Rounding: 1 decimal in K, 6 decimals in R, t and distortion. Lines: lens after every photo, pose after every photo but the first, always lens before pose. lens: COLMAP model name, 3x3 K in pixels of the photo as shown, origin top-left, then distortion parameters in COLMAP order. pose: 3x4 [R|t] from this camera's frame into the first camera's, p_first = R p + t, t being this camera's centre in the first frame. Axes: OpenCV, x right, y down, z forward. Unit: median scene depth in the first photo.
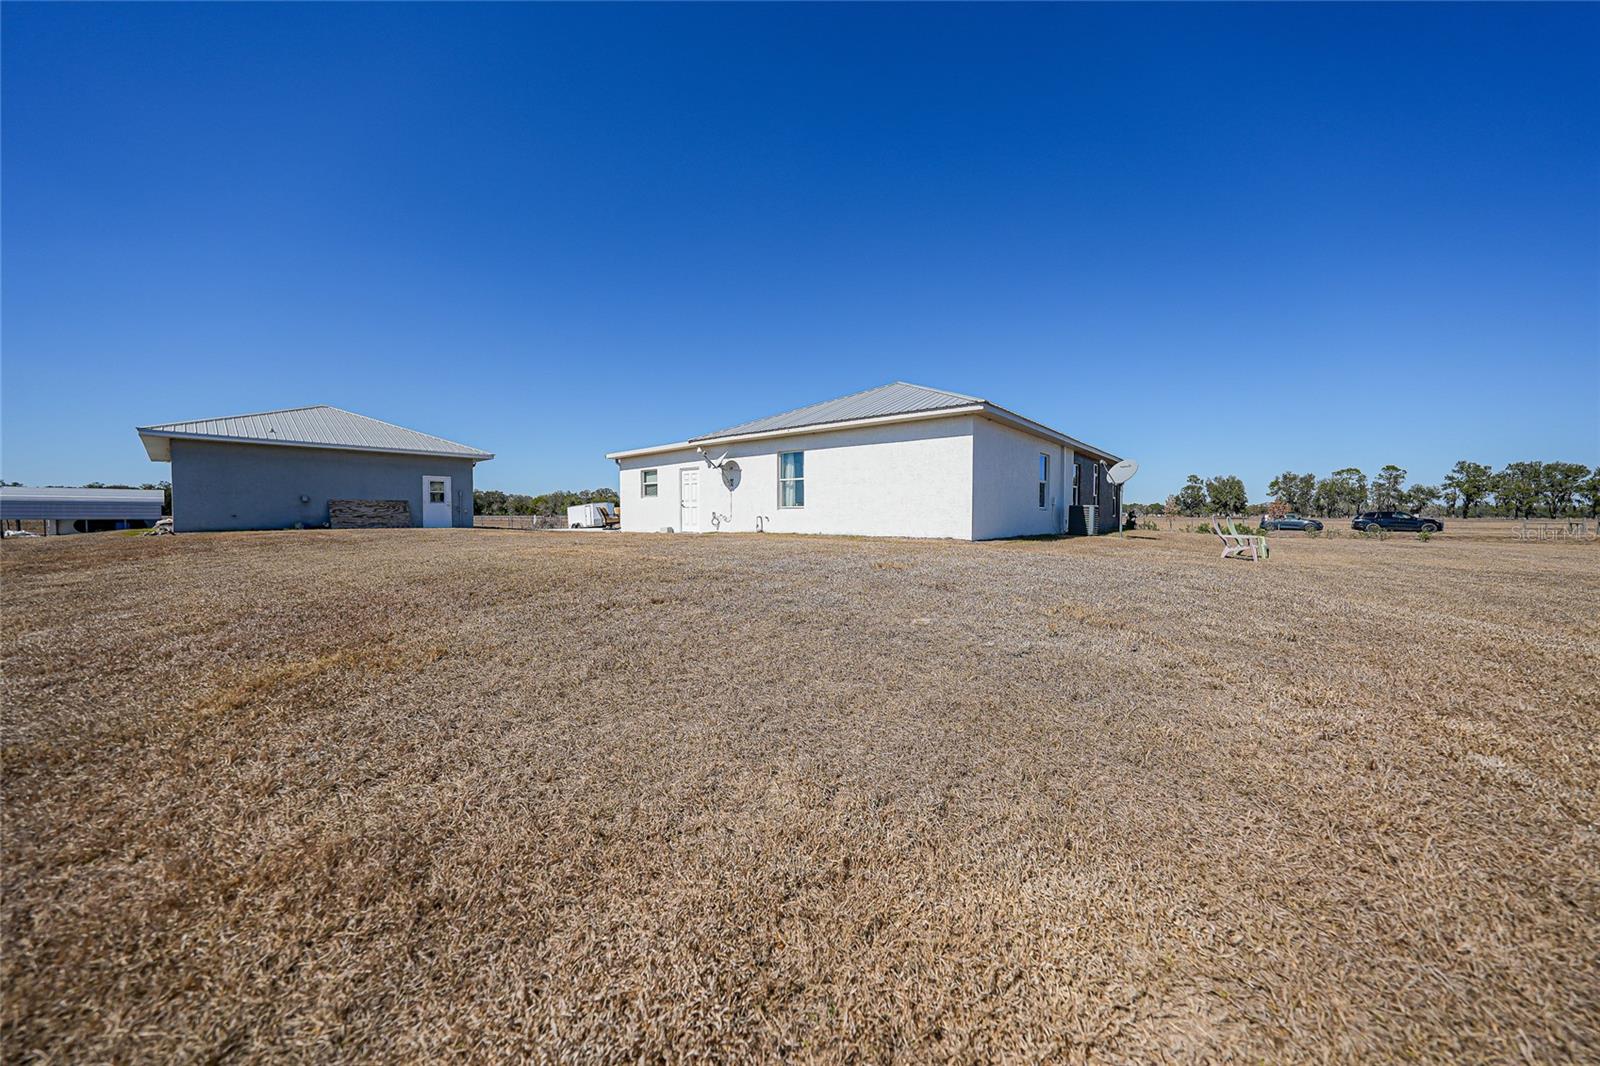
lens RADIAL K [[565.0, 0, 800.0], [0, 565.0, 523.7], [0, 0, 1]] dist [-0.028695, 0.006819]
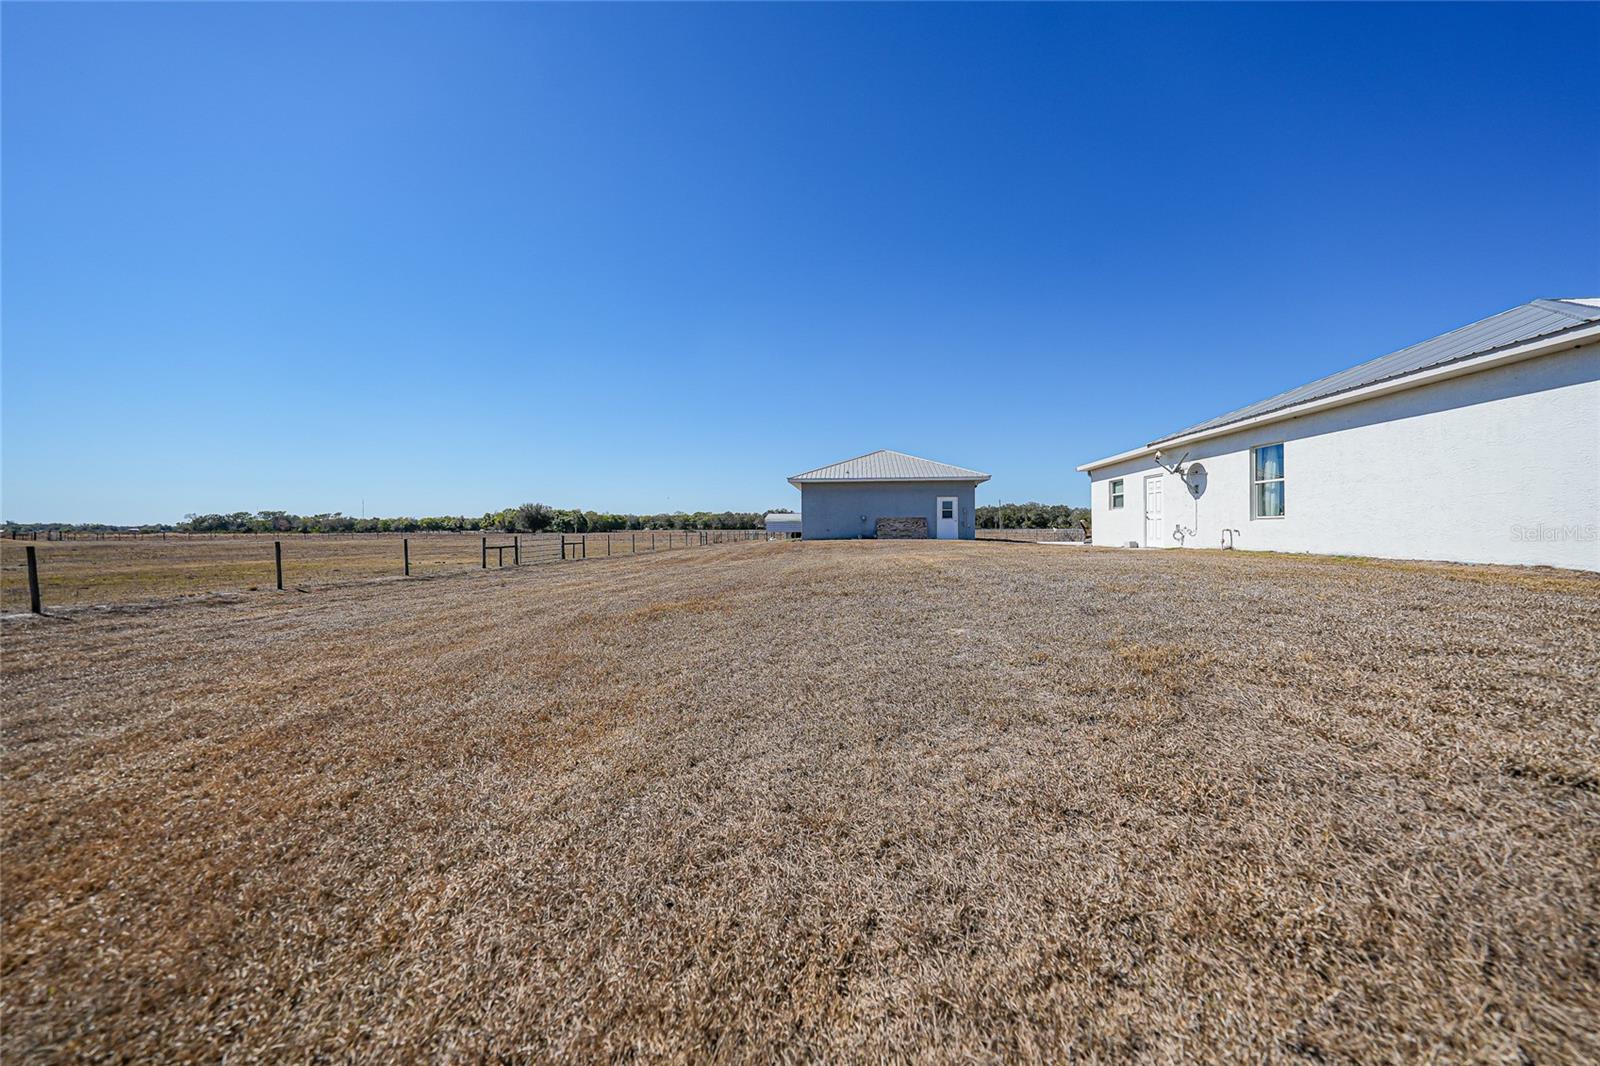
lens RADIAL K [[564.9, 0, 804.4], [0, 564.9, 529.4], [0, 0, 1]] dist [-0.000252, 0.006374]
pose [[0.590393, -0.003055, -0.807110, 0.195140], [-0.007605, 0.999927, -0.009347, -0.000688], [0.807080, 0.011656, 0.590327, 0.031361]]
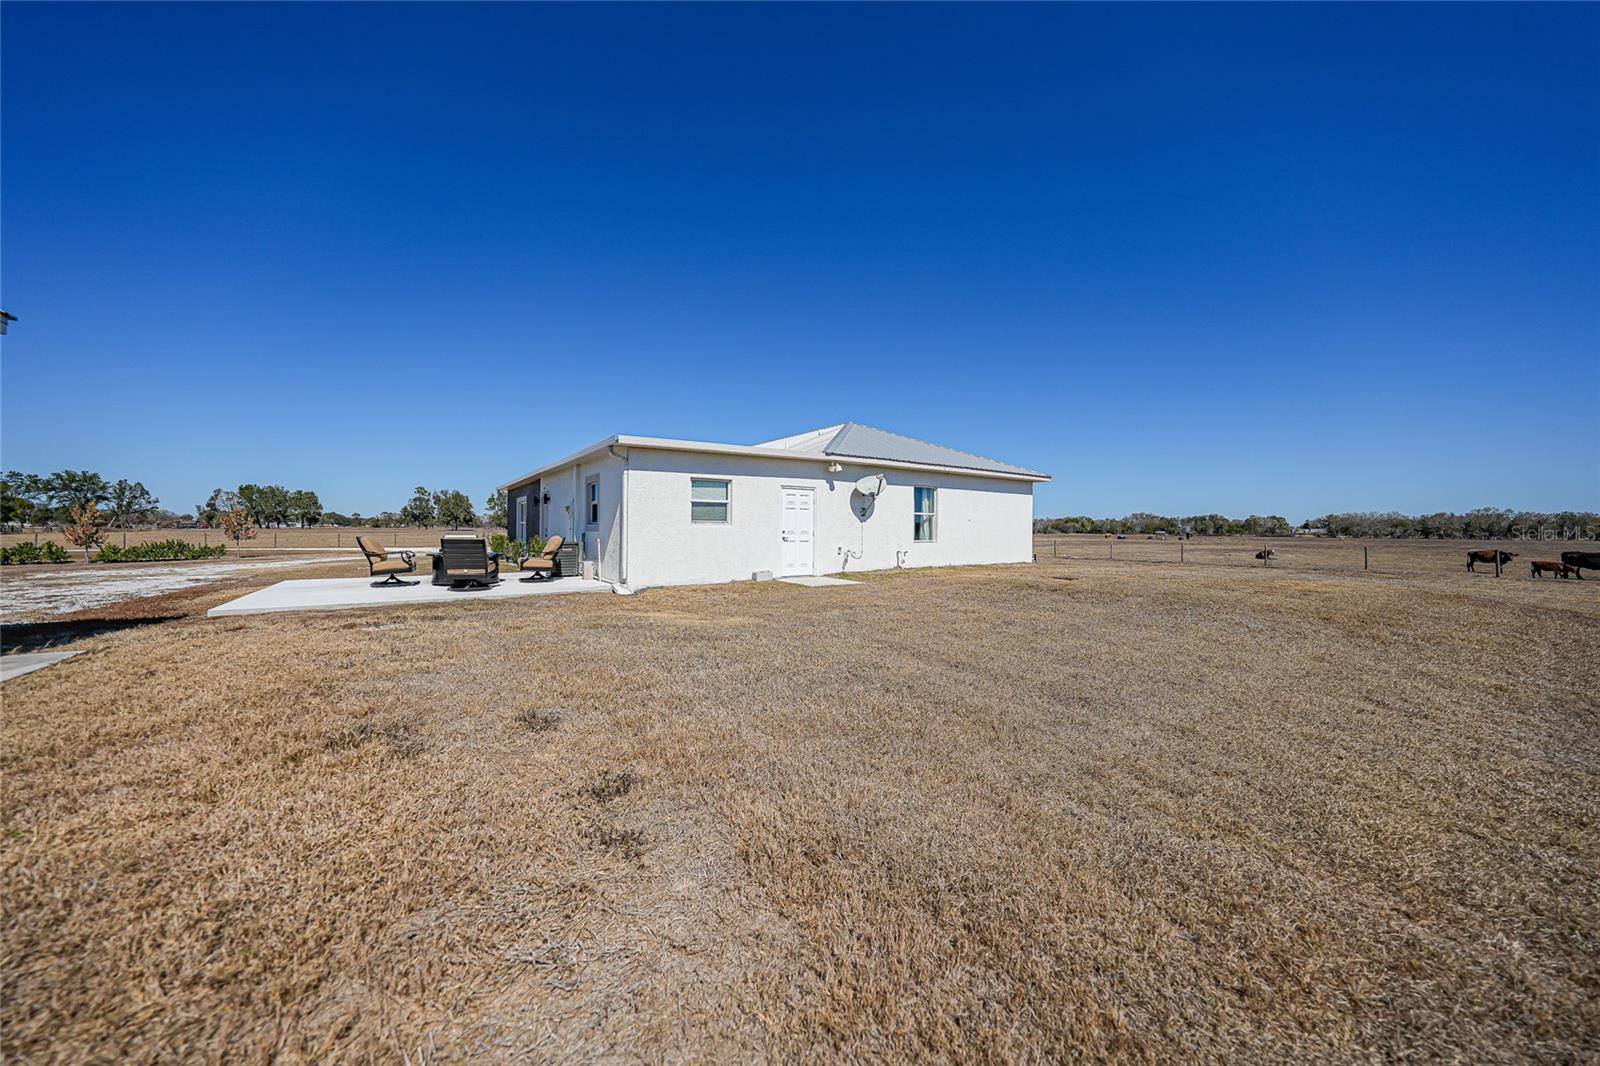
lens RADIAL K [[564.9, 0, 804.4], [0, 564.9, 529.4], [0, 0, 1]] dist [-0.000252, 0.006374]
pose [[0.230144, -0.000344, 0.973157, -0.881750], [0.006403, 0.999979, -0.001160, -0.042528], [-0.973136, 0.006499, 0.230141, 0.816706]]
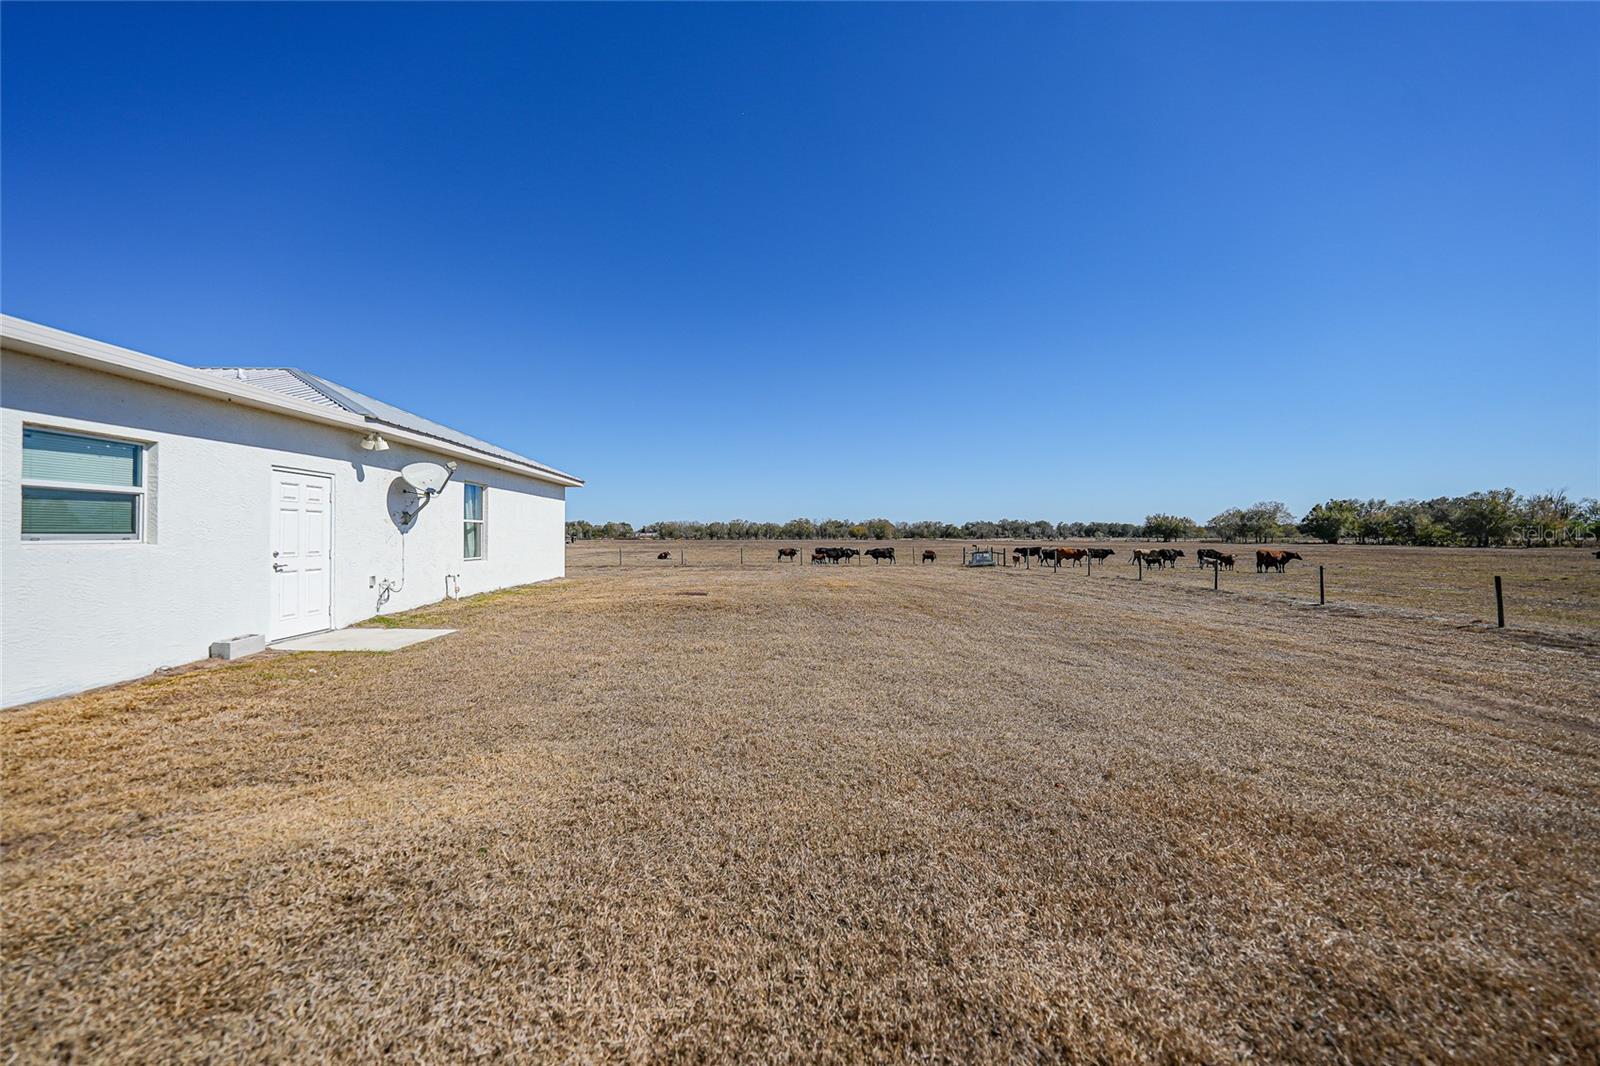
lens RADIAL K [[564.9, 0, 804.4], [0, 564.9, 529.4], [0, 0, 1]] dist [-0.000252, 0.006374]
pose [[-0.705612, 0.006873, 0.708565, -0.709457], [0.009777, 0.999952, 0.000036, -0.053010], [-0.708531, 0.006953, -0.705645, 1.017714]]
